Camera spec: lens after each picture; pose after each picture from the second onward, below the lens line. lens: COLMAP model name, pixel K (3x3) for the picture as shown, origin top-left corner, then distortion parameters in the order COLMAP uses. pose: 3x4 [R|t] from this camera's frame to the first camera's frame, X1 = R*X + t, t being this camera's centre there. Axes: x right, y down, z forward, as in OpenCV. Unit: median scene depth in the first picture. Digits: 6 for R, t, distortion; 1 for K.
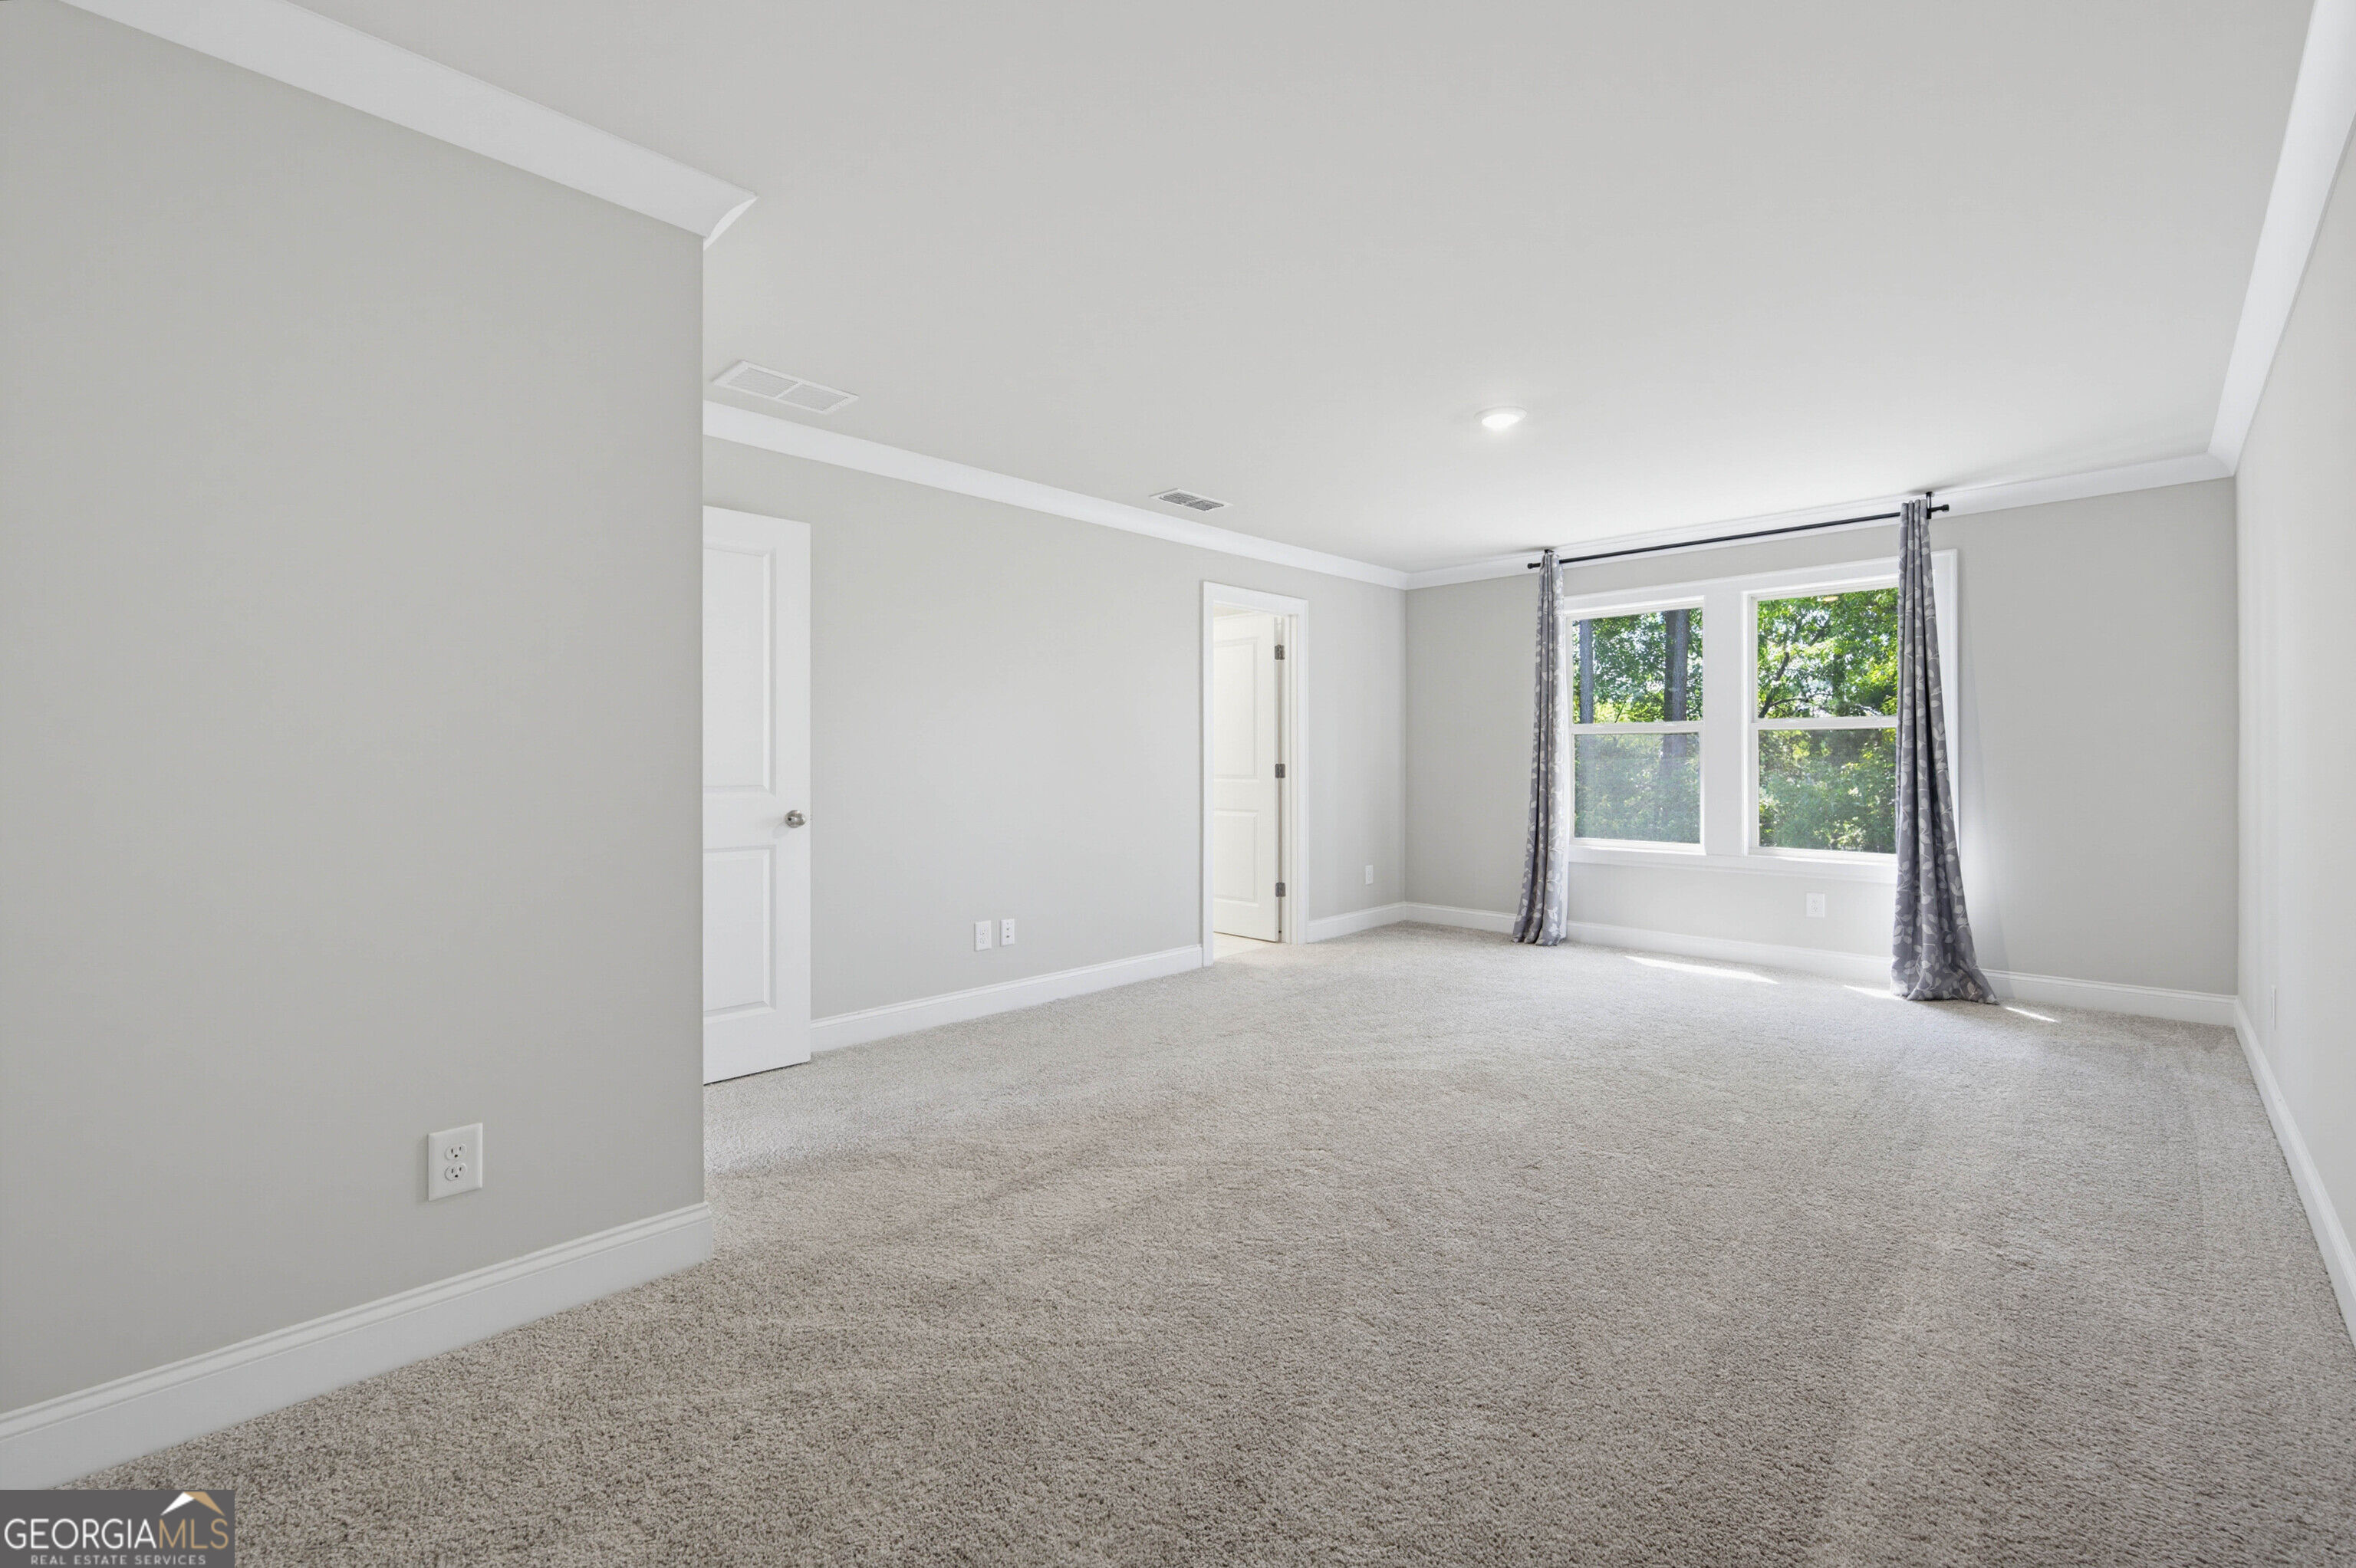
lens RADIAL K [[976.8, 0, 1189.5], [0, 976.8, 758.8], [0, 0, 1]] dist [0.000753, 0.000382]
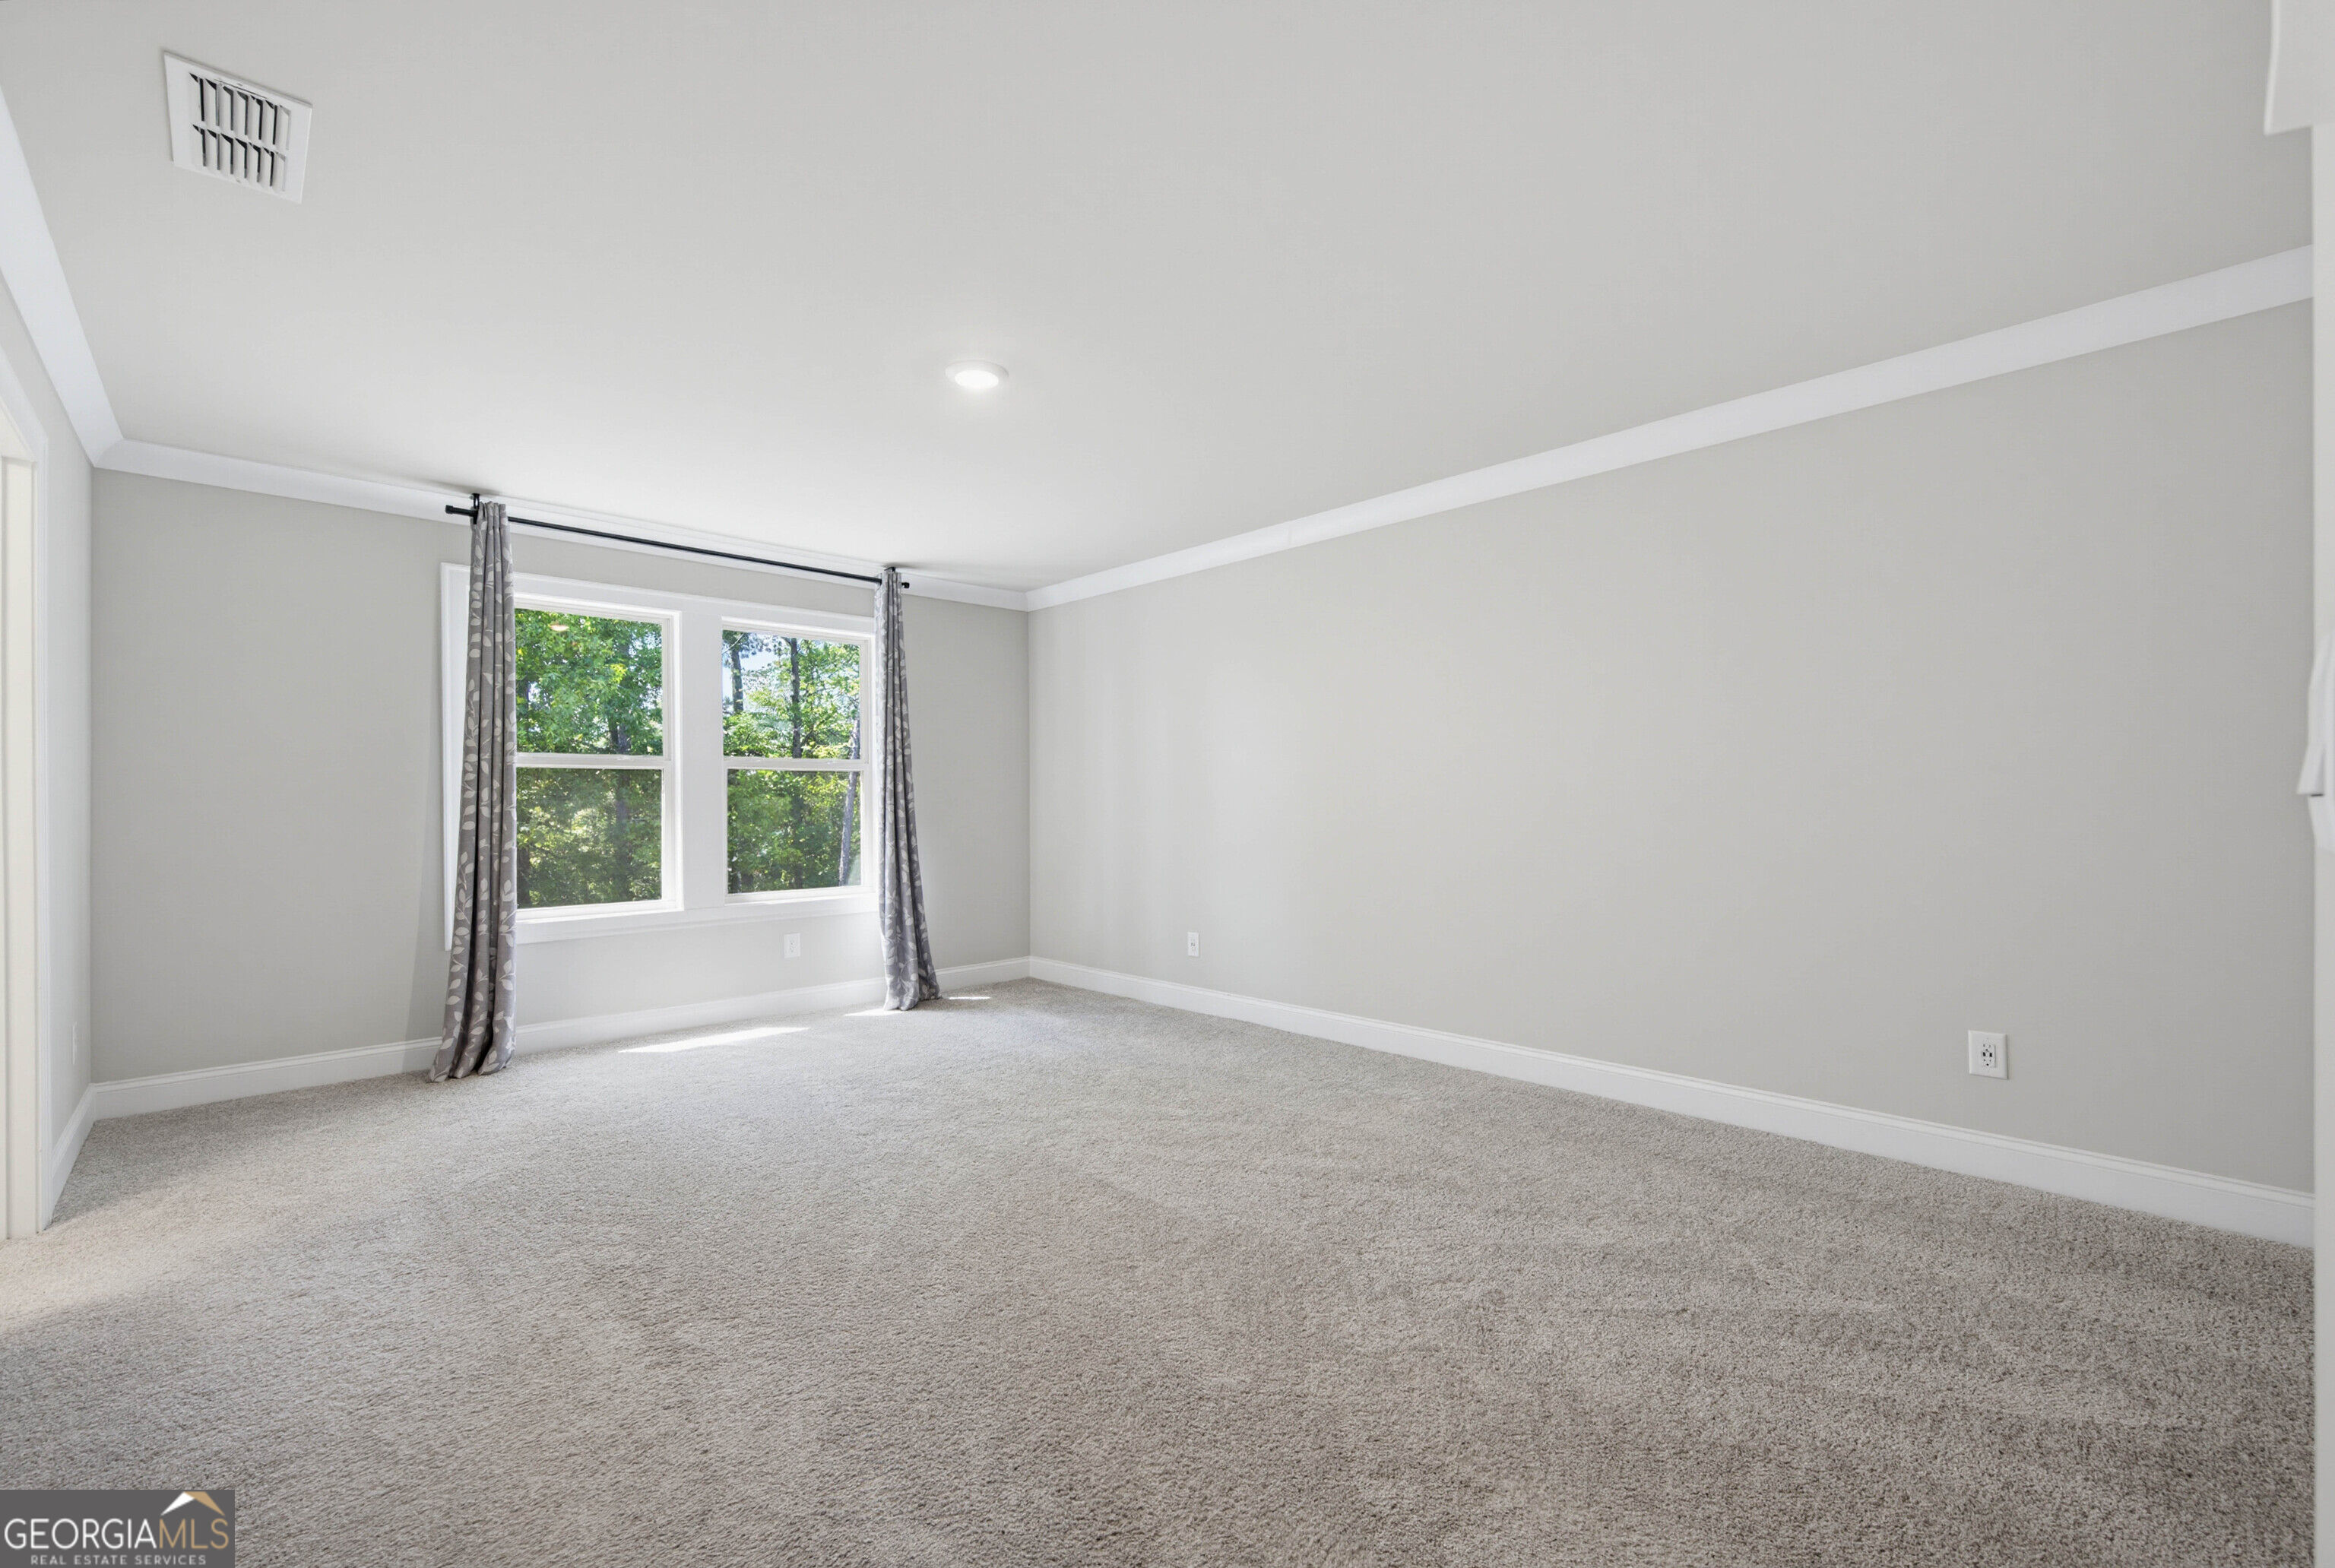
lens RADIAL K [[996.6, 0, 1127.3], [0, 996.6, 811.5], [0, 0, 1]] dist [-0.000366, 0.000055]
pose [[0.052476, -0.008327, 0.998587, -0.395058], [0.004894, 0.999955, 0.008081, 0.005942], [-0.998610, 0.004463, 0.052514, 0.655468]]
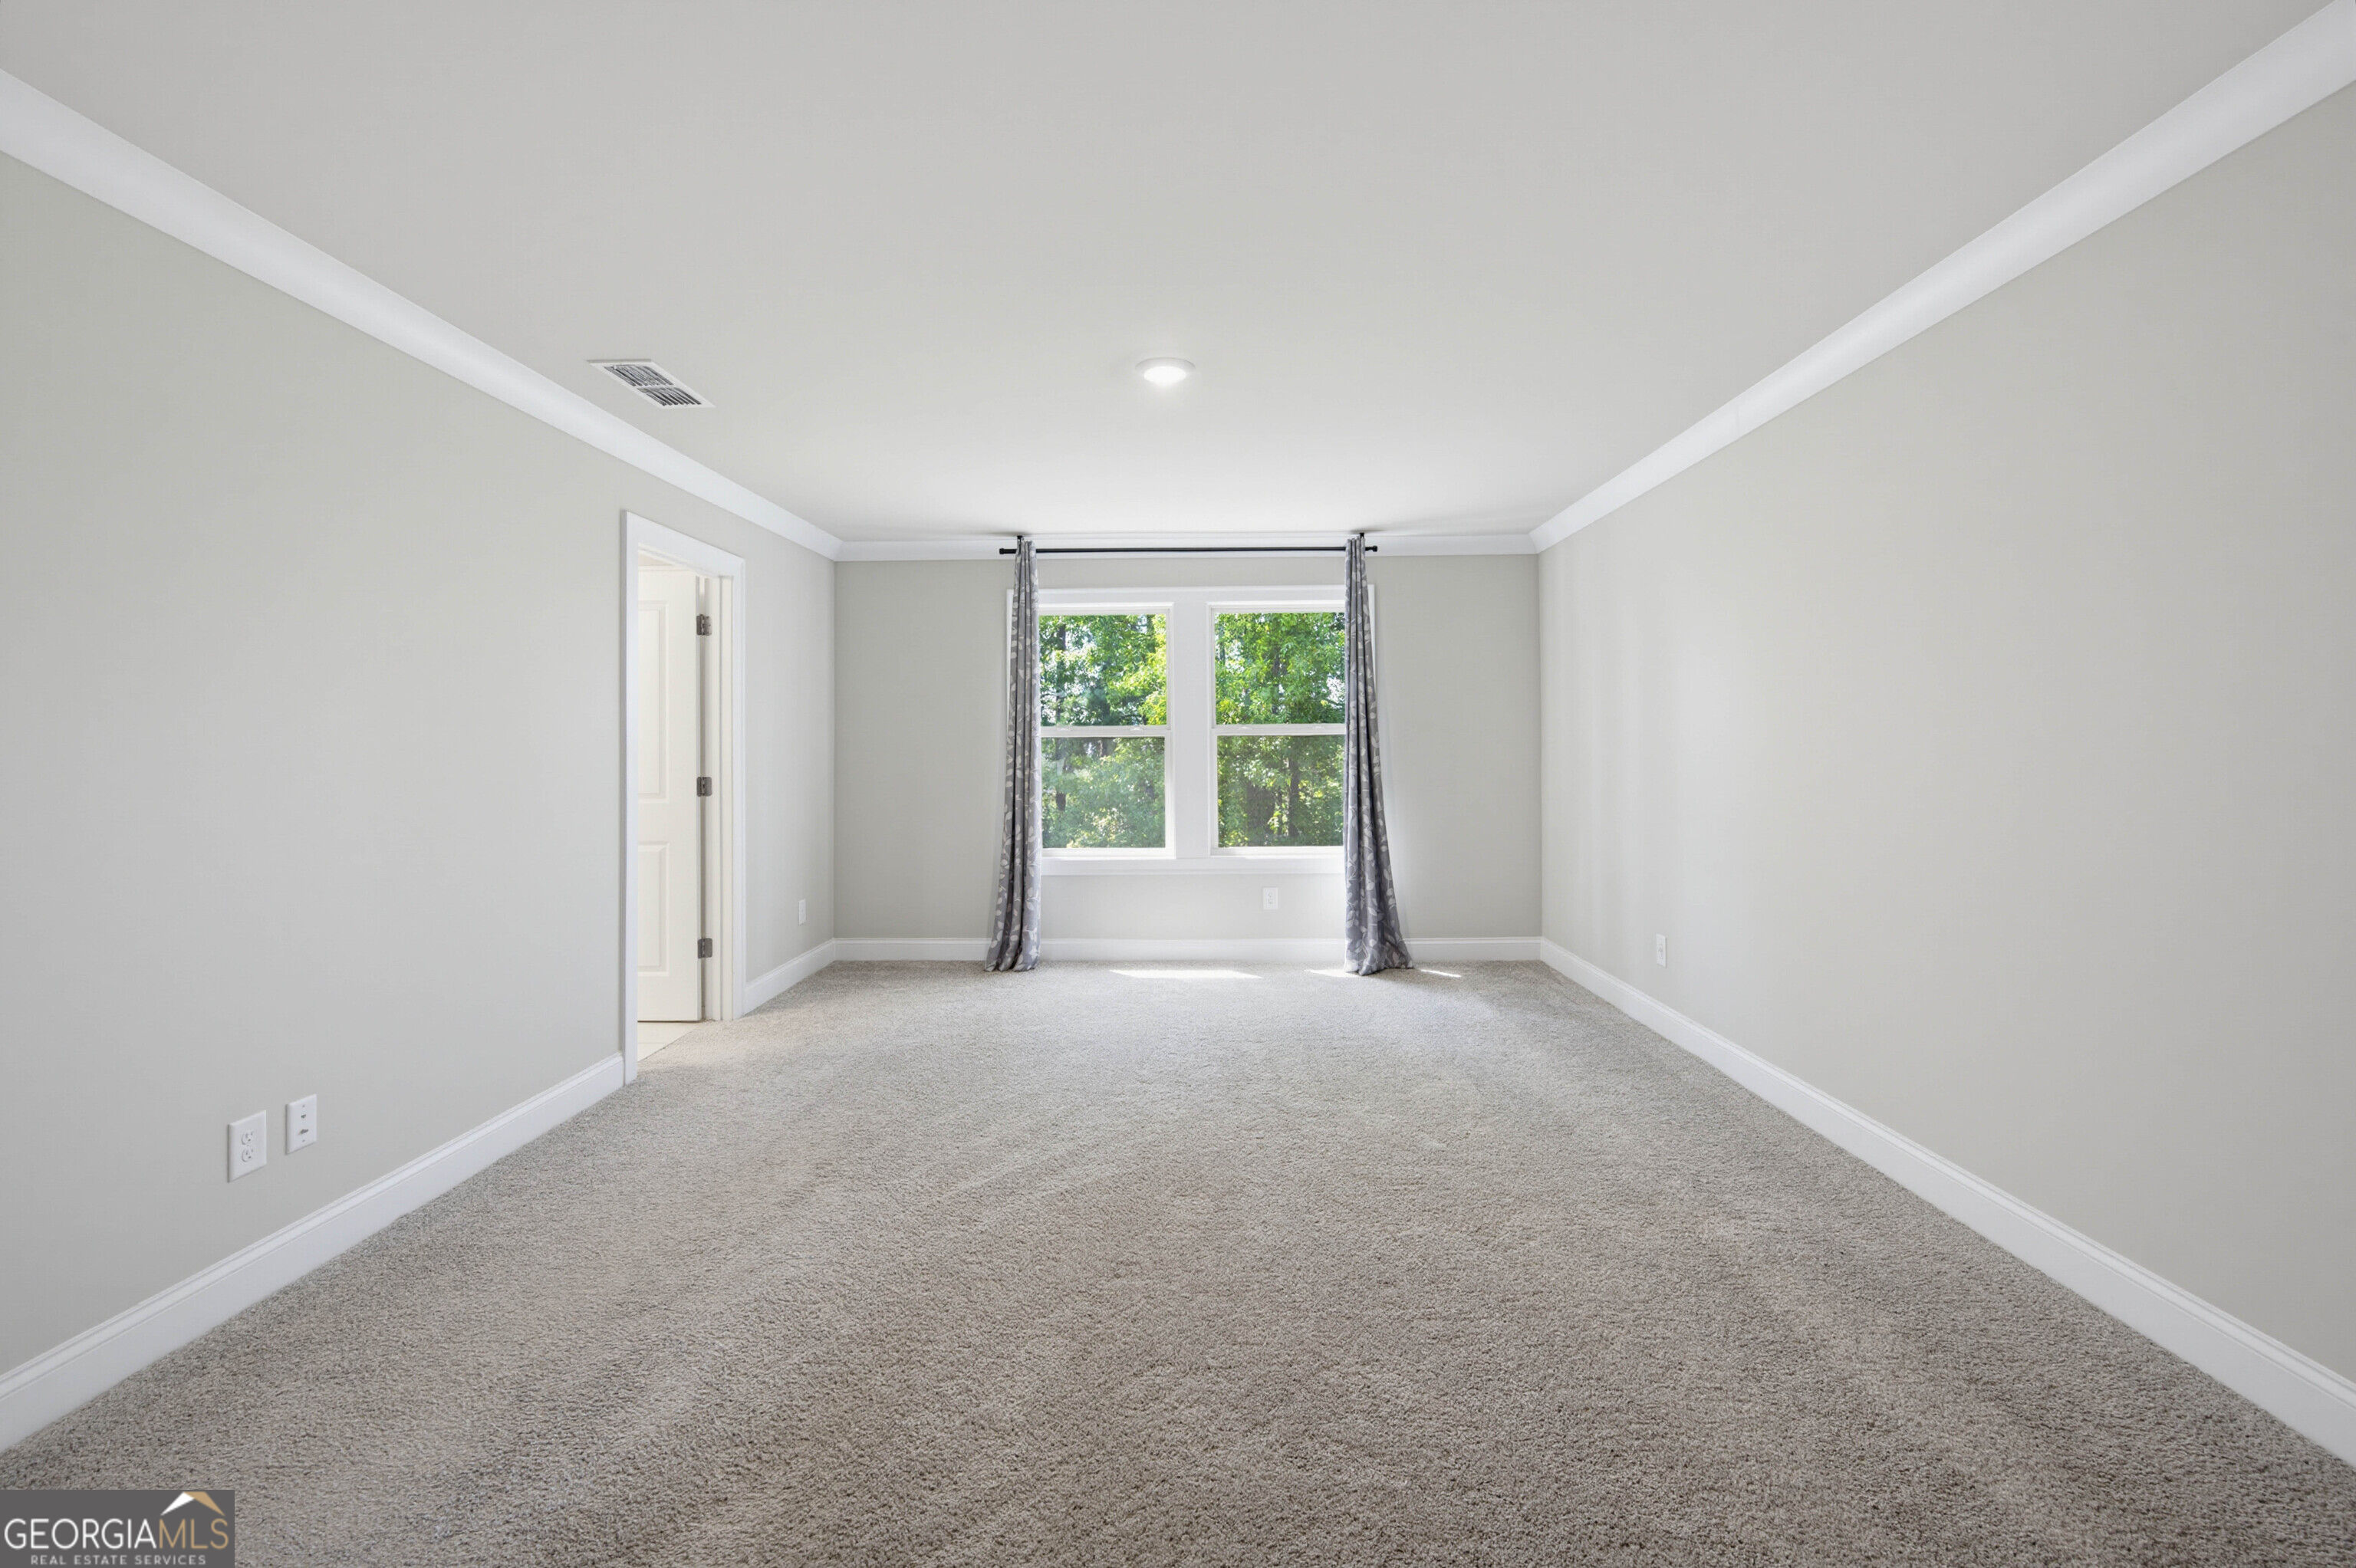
lens RADIAL K [[981.4, 0, 1172.0], [0, 981.4, 742.5], [0, 0, 1]] dist [-0.023946, 0.015503]
pose [[0.736252, -0.000745, 0.676707, -0.191868], [0.005674, 0.999971, -0.005072, -0.019678], [-0.676684, 0.007574, 0.736235, 0.295969]]
